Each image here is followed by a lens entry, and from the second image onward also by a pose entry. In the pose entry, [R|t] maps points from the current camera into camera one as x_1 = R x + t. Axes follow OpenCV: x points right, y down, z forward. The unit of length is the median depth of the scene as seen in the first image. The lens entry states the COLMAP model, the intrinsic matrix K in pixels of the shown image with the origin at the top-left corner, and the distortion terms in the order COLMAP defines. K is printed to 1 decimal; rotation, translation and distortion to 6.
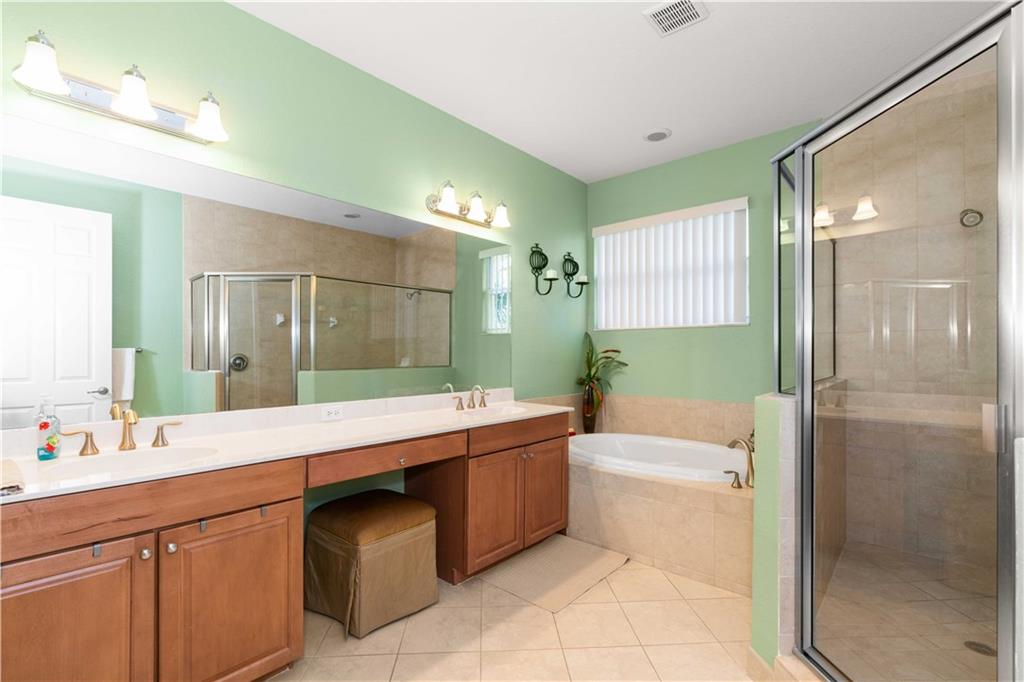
lens RADIAL K [[458.4, 0, 515.1], [0, 458.4, 341.4], [0, 0, 1]] dist [-0.020680, 0.009237]
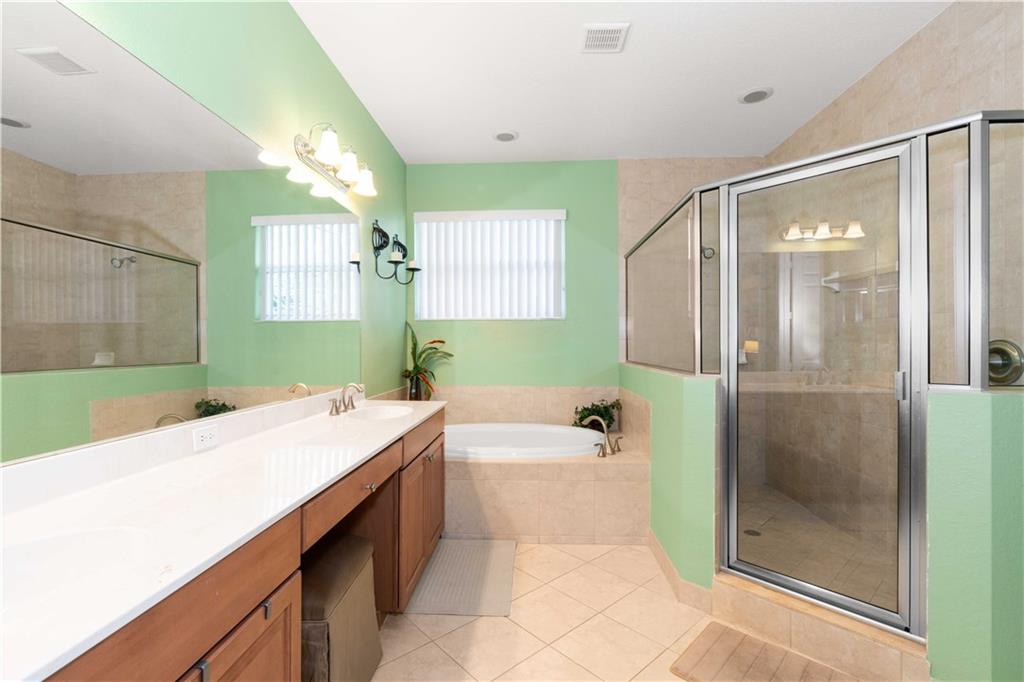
lens RADIAL K [[452.1, 0, 511.7], [0, 452.1, 338.7], [0, 0, 1]] dist [-0.030763, 0.008806]
pose [[0.785733, 0.005046, 0.618545, -0.304587], [-0.012323, 0.999896, 0.007497, 0.006435], [-0.618442, -0.013513, 0.785714, 0.167898]]
